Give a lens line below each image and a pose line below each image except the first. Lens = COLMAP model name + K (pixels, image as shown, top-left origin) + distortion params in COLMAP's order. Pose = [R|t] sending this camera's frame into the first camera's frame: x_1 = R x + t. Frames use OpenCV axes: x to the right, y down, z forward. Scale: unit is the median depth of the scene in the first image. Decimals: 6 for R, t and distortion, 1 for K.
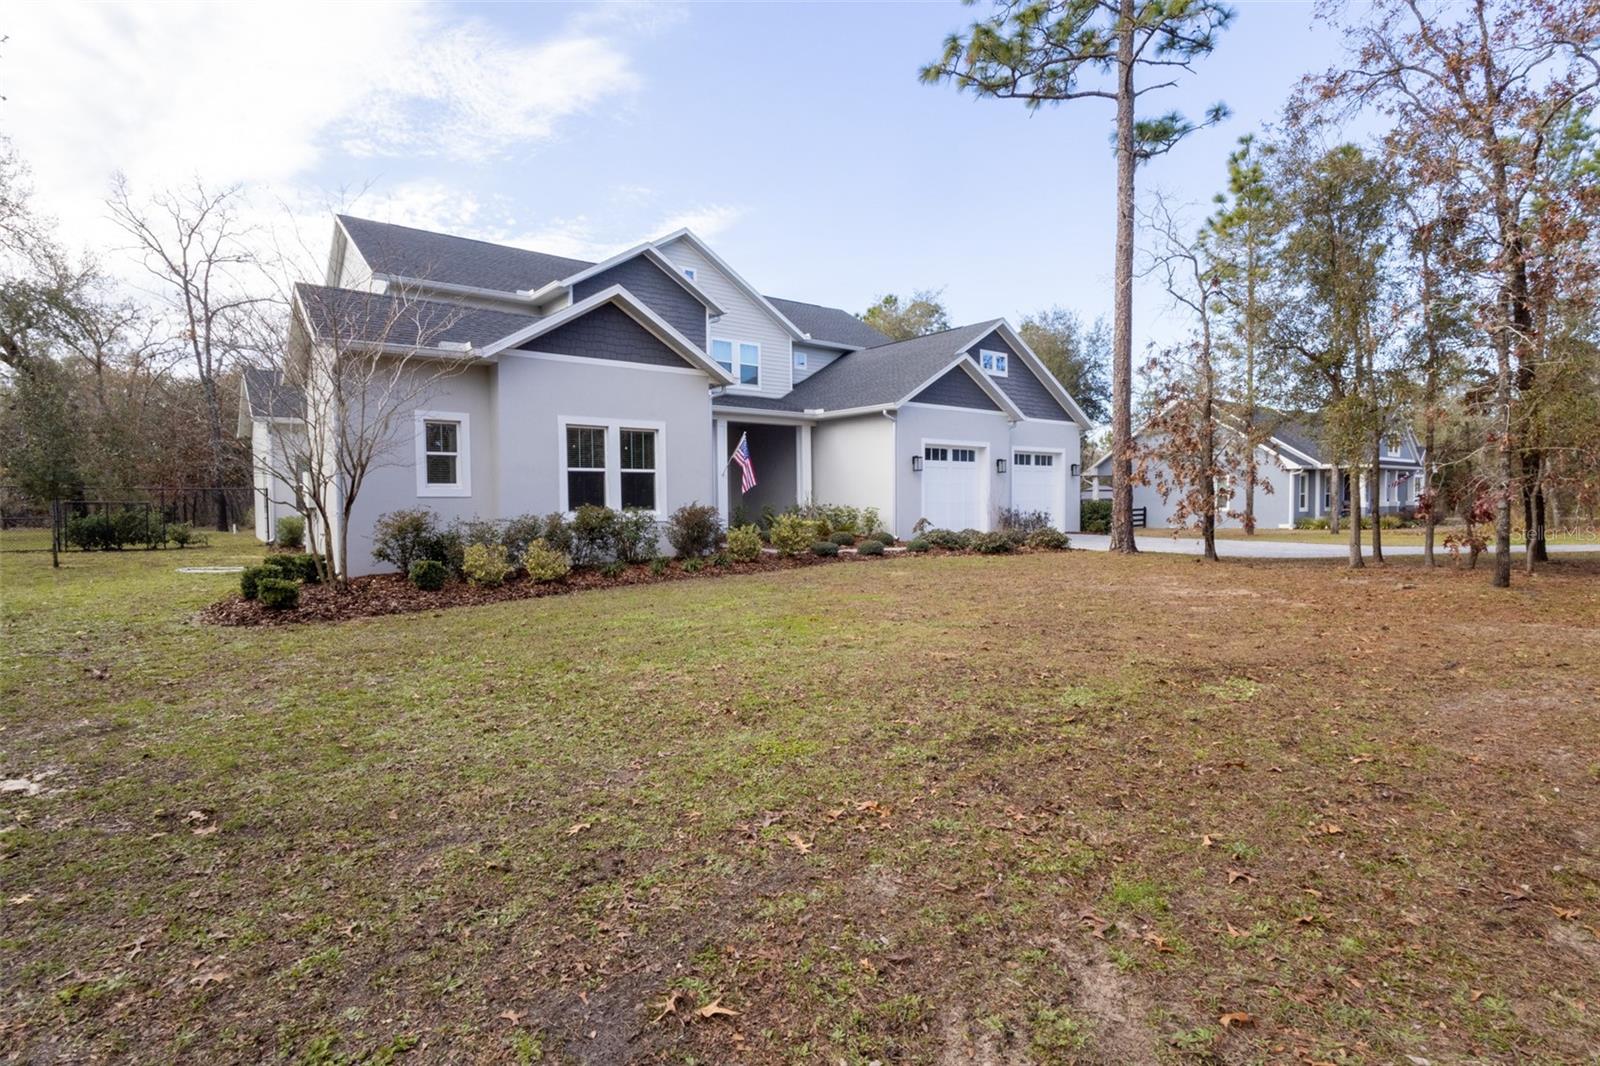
lens RADIAL K [[781.2, 0, 807.5], [0, 781.2, 533.1], [0, 0, 1]] dist [0.002313, -0.003579]
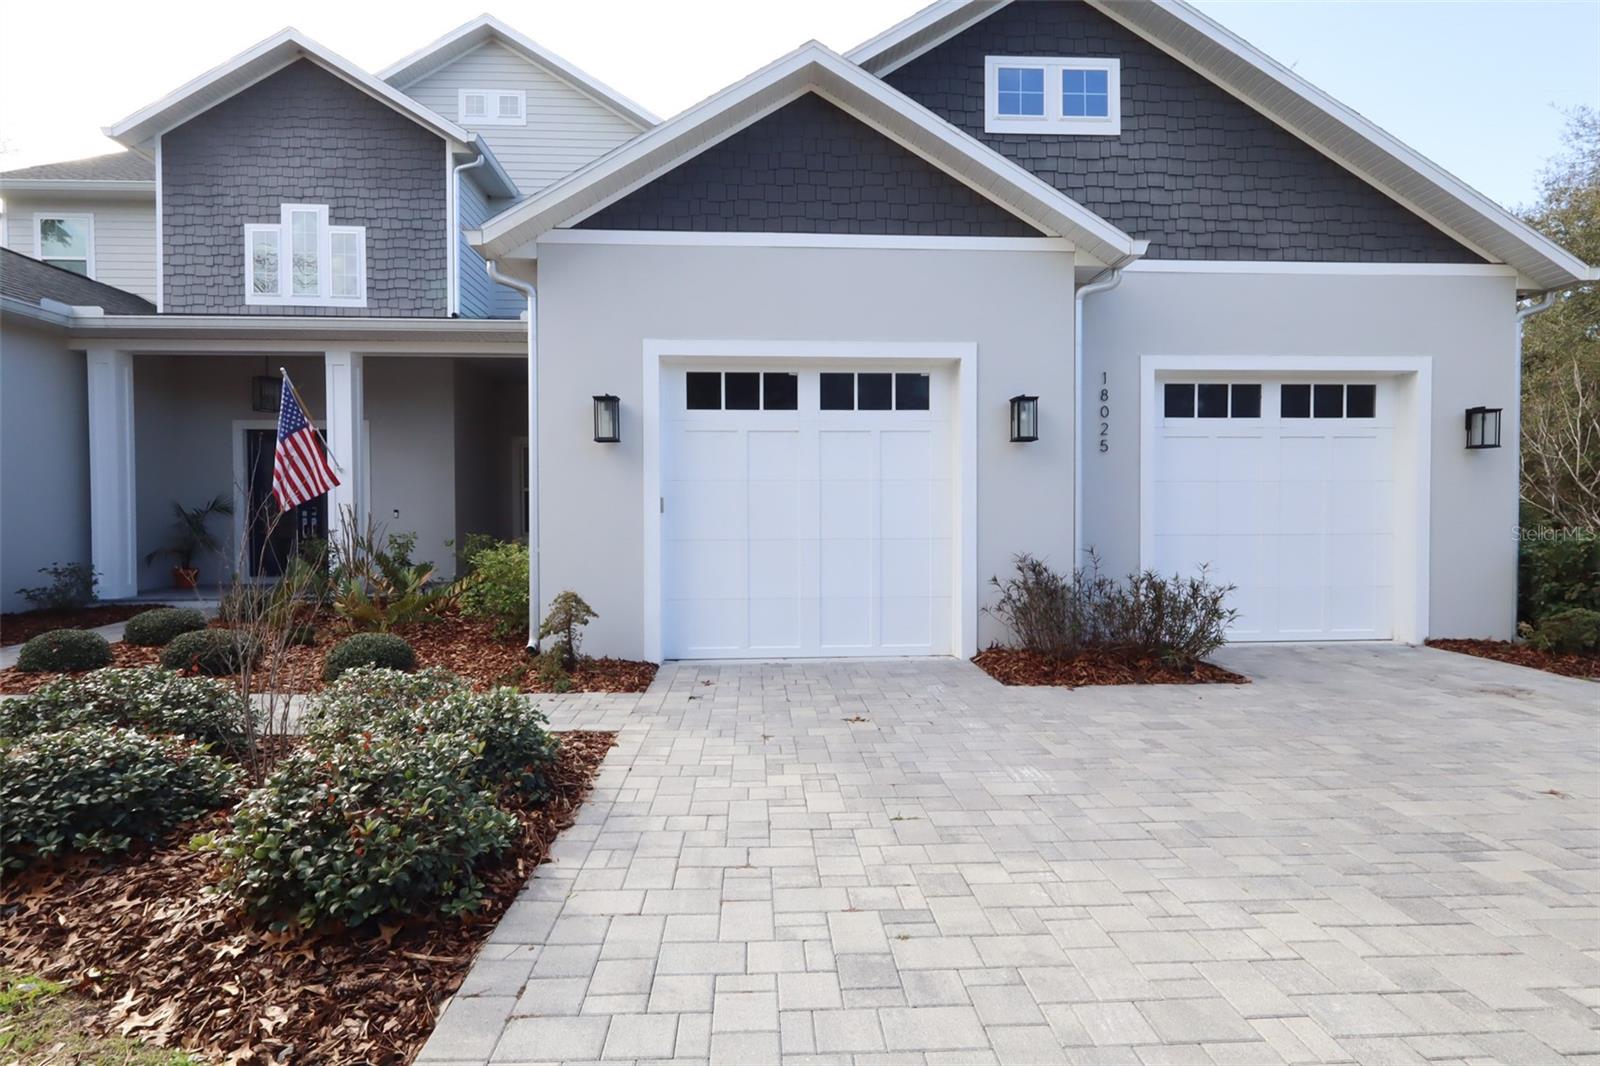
lens RADIAL K [[781.2, 0, 807.1], [0, 781.2, 537.7], [0, 0, 1]] dist [0.002313, -0.003579]
pose [[0.815573, 0.024549, -0.578133, 0.374339], [-0.027389, 0.999618, 0.003809, -0.042362], [0.578006, 0.012728, 0.815933, 0.752658]]
